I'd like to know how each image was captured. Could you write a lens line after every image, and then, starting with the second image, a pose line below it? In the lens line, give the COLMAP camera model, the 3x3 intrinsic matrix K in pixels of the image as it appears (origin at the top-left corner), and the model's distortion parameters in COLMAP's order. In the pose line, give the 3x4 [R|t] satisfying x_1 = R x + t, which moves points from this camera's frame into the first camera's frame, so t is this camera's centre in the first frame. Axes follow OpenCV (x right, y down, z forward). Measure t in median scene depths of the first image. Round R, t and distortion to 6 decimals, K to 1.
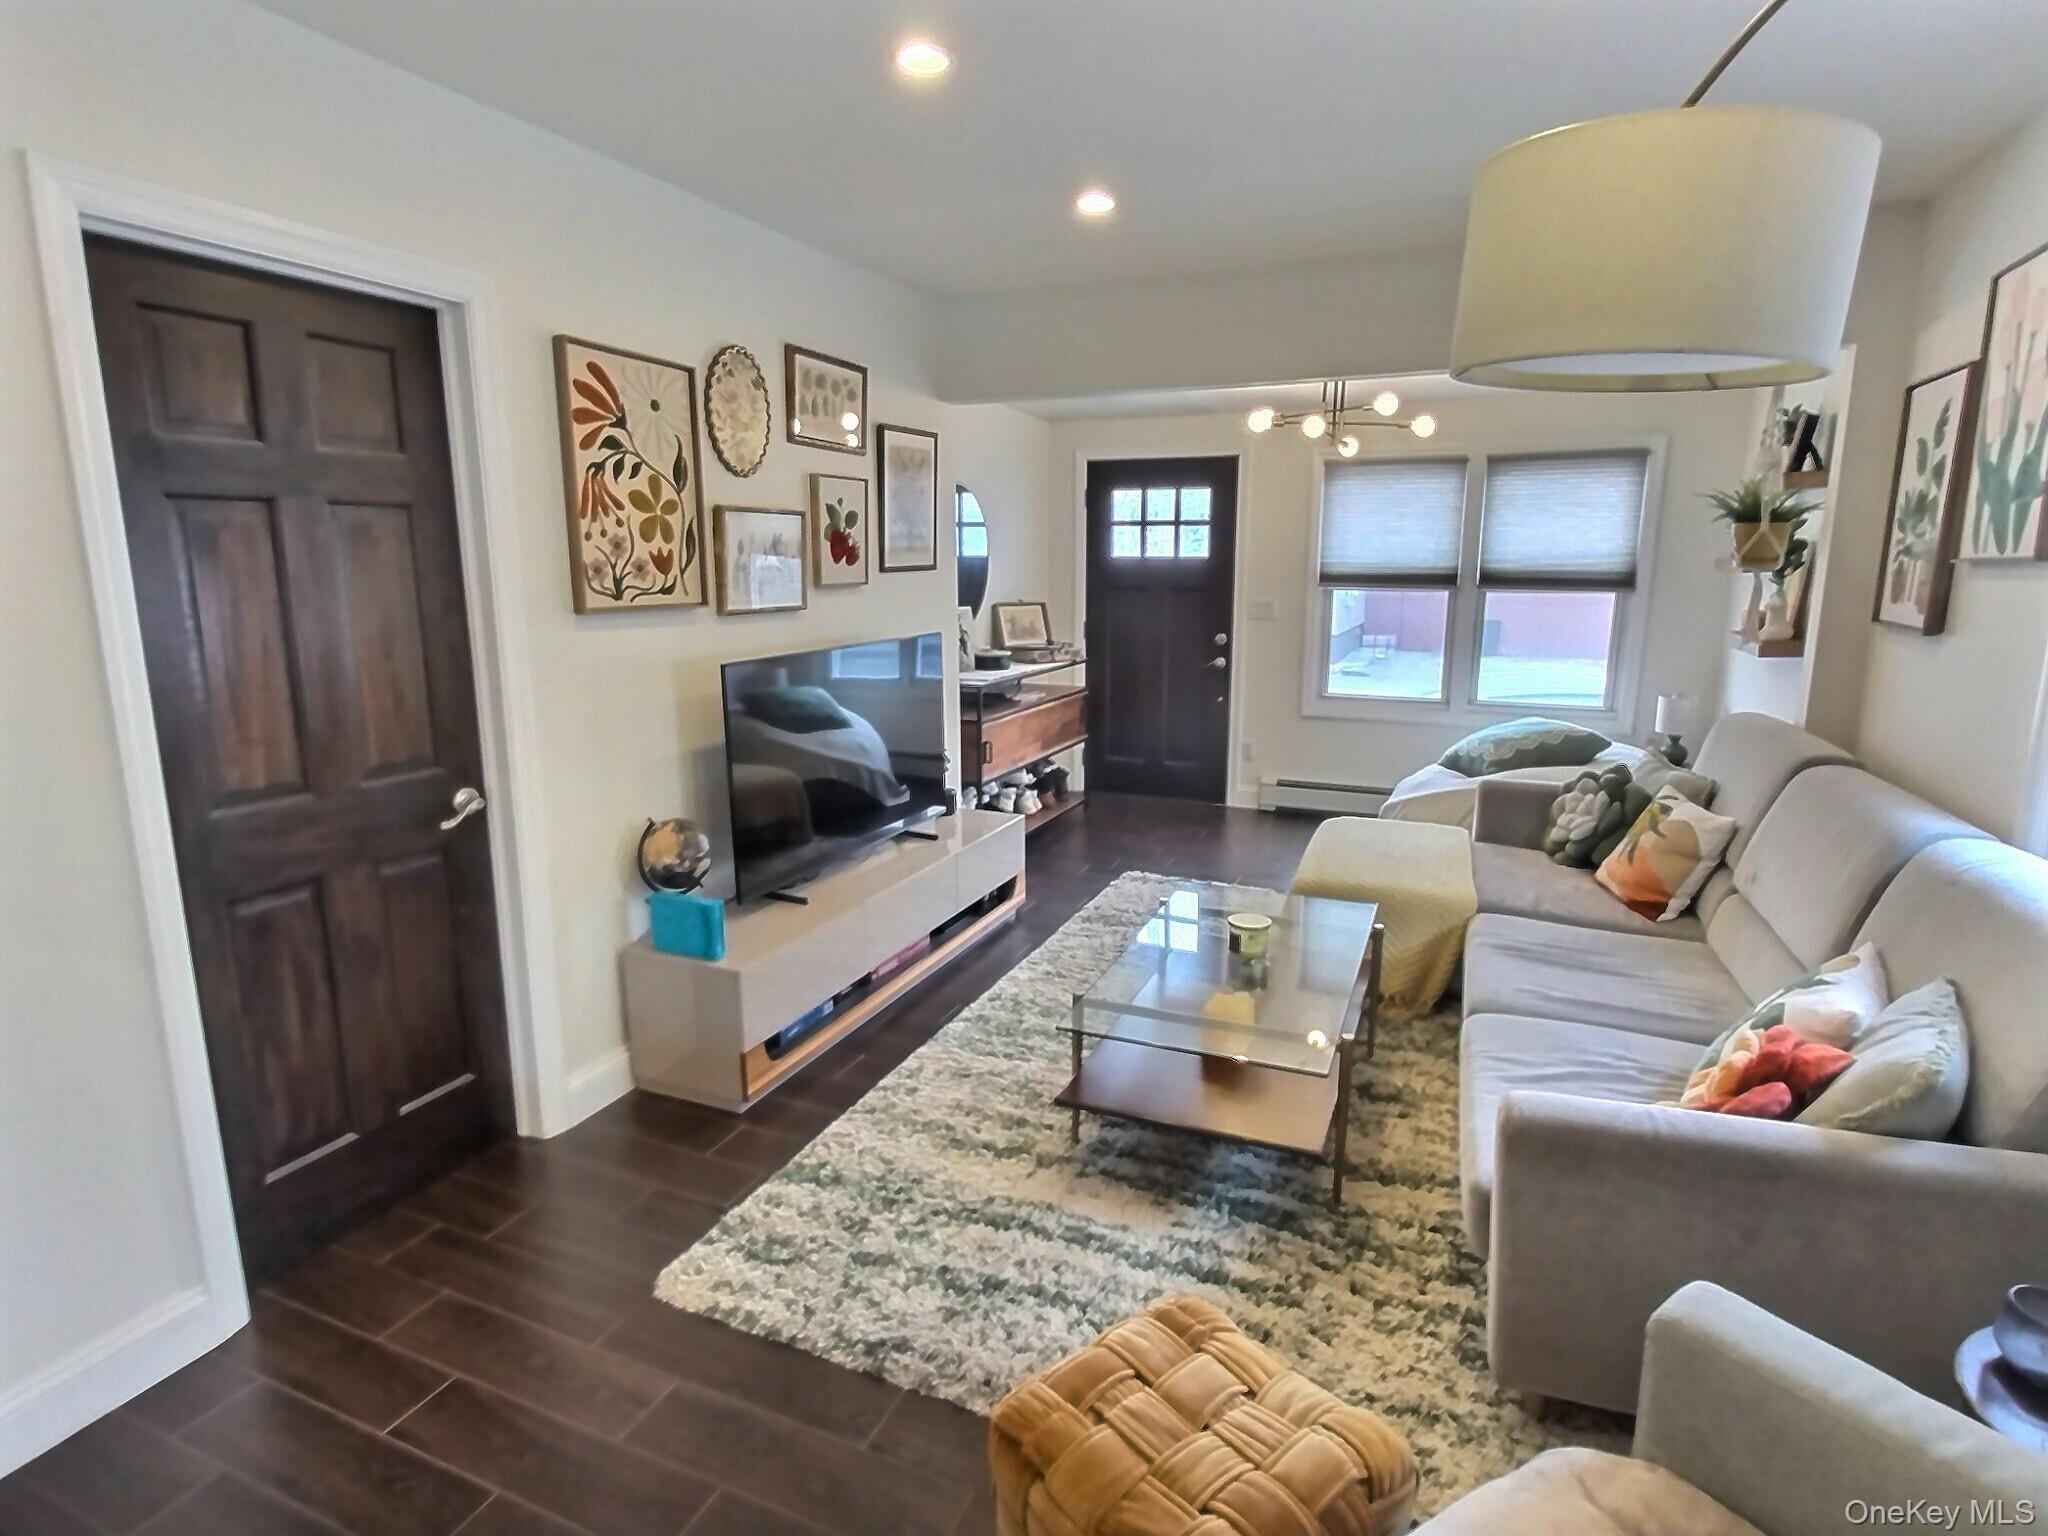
lens RADIAL K [[1061.1, 0, 1037.5], [0, 1061.1, 760.5], [0, 0, 1]] dist [0.002866, 0.000253]
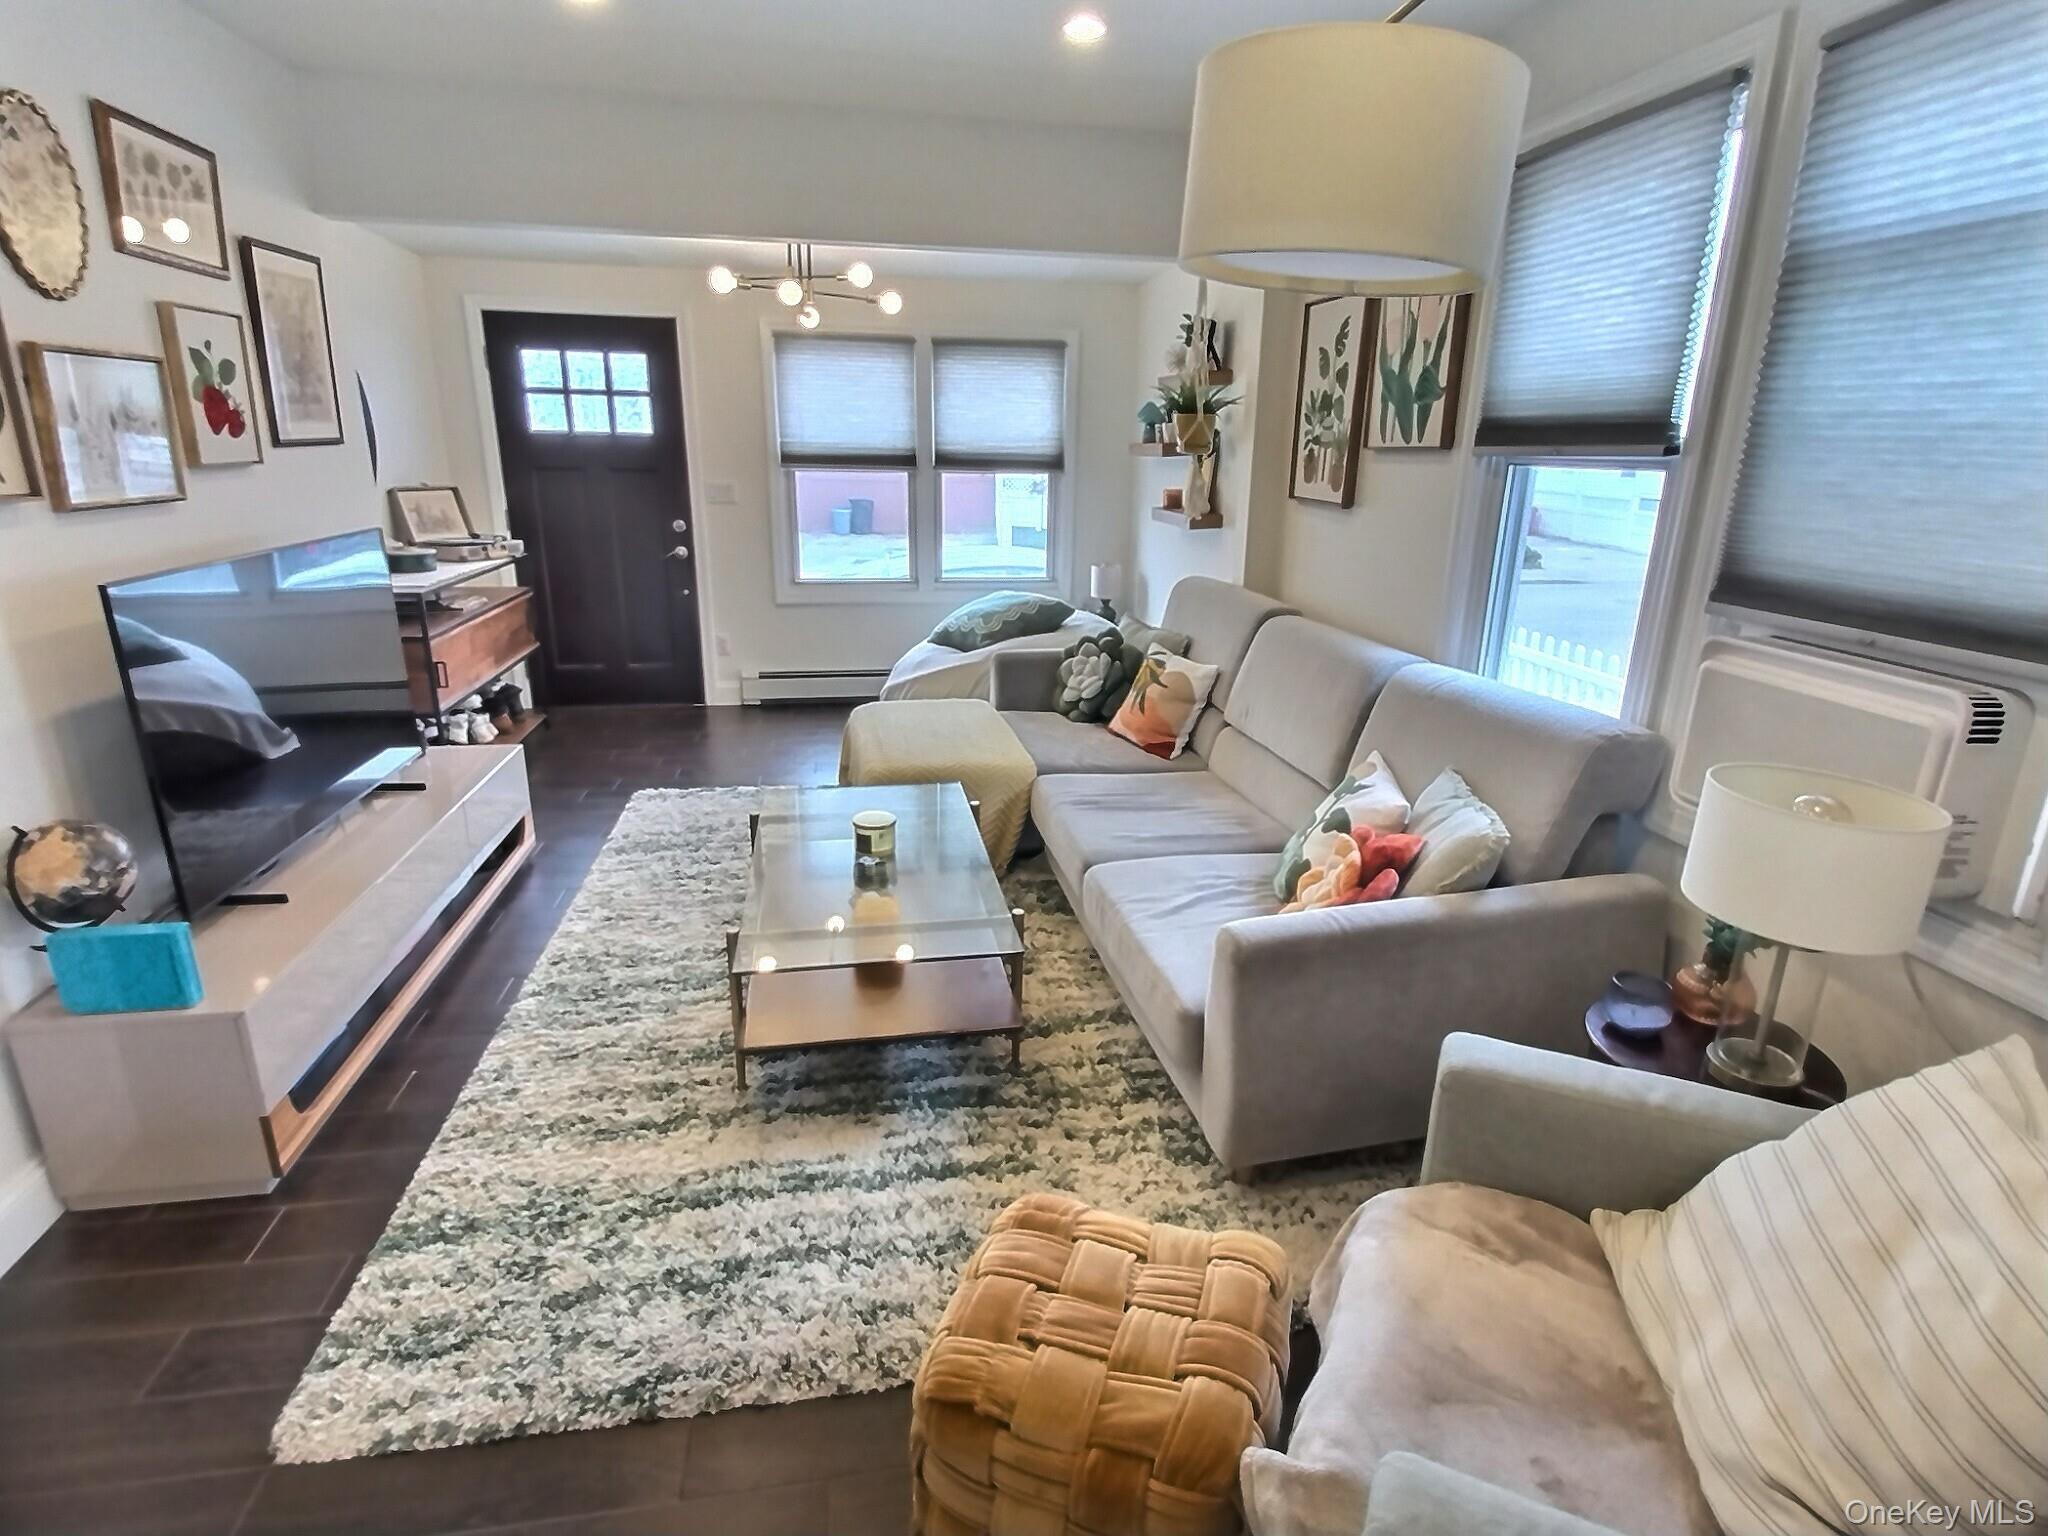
lens RADIAL K [[1058.5, 0, 1047.3], [0, 1058.5, 761.5], [0, 0, 1]] dist [0.015330, -0.016948]
pose [[0.832266, -0.146853, 0.534573, -0.173661], [0.087926, 0.987038, 0.134260, -0.017395], [-0.547360, -0.064737, 0.834390, 0.099202]]
